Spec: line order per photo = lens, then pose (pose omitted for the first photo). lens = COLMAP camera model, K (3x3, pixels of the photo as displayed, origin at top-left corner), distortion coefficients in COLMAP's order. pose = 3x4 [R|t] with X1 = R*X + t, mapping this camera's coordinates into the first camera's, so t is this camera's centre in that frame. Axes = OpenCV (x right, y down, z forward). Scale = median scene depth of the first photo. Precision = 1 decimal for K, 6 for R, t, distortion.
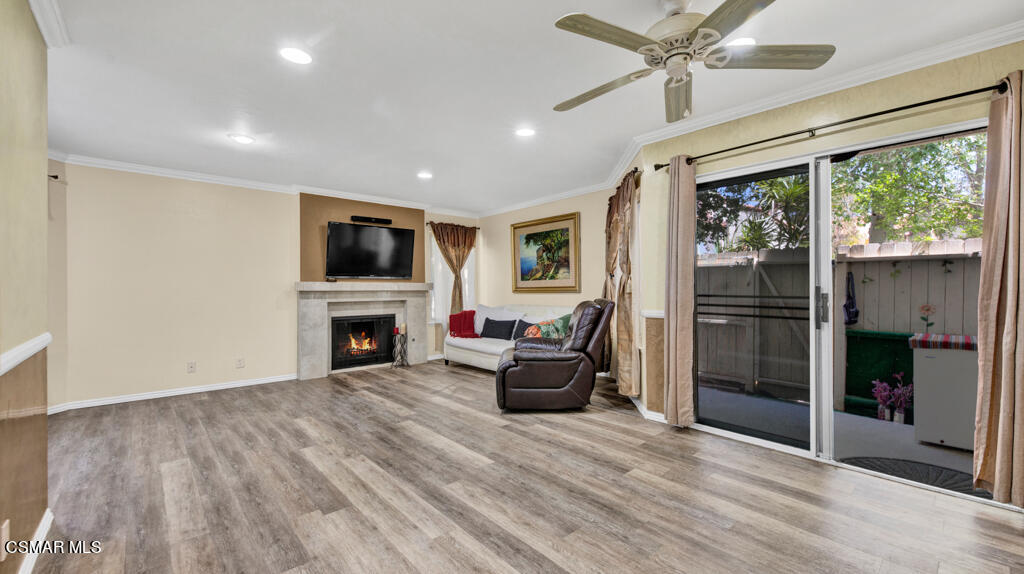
lens RADIAL K [[404.4, 0, 538.5], [0, 404.4, 288.5], [0, 0, 1]] dist [0.003274, 0.000046]
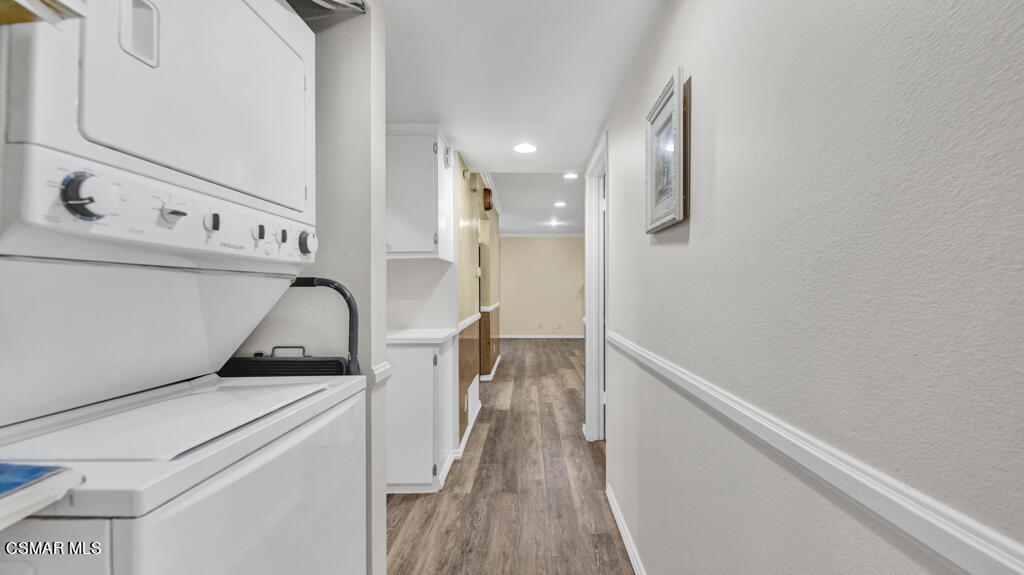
lens RADIAL K [[411.3, 0, 514.4], [0, 411.3, 288.5], [0, 0, 1]] dist [0.008537, 0.000197]
pose [[0.688340, 0.002561, -0.725384, 0.761999], [-0.004814, 0.999988, -0.001038, 0.013293], [0.725373, 0.004206, 0.688344, -0.717582]]
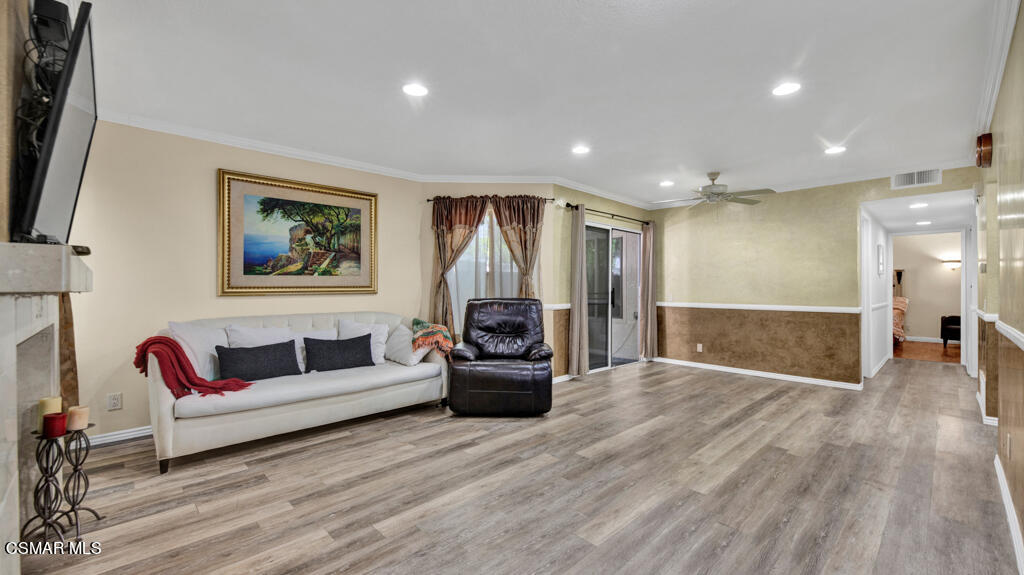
lens RADIAL K [[411.3, 0, 524.1], [0, 411.3, 286.0], [0, 0, 1]] dist [0.008537, 0.000197]
pose [[0.004398, 0.012362, 0.999914, -1.110252], [0.001930, 0.999922, -0.012370, 0.008913], [-0.999988, 0.001984, 0.004374, 1.078627]]
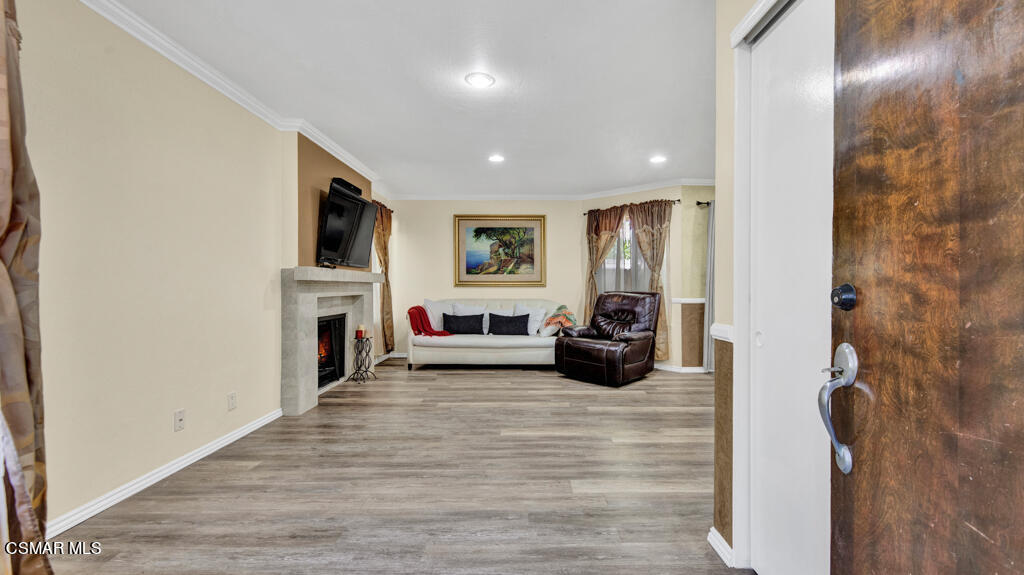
lens RADIAL K [[411.3, 0, 528.8], [0, 411.3, 287.7], [0, 0, 1]] dist [0.008537, 0.000197]
pose [[0.689167, 0.006029, 0.724578, -1.172582], [-0.010012, 0.999949, 0.001203, 0.018855], [-0.724534, -0.008083, 0.689192, 0.372999]]
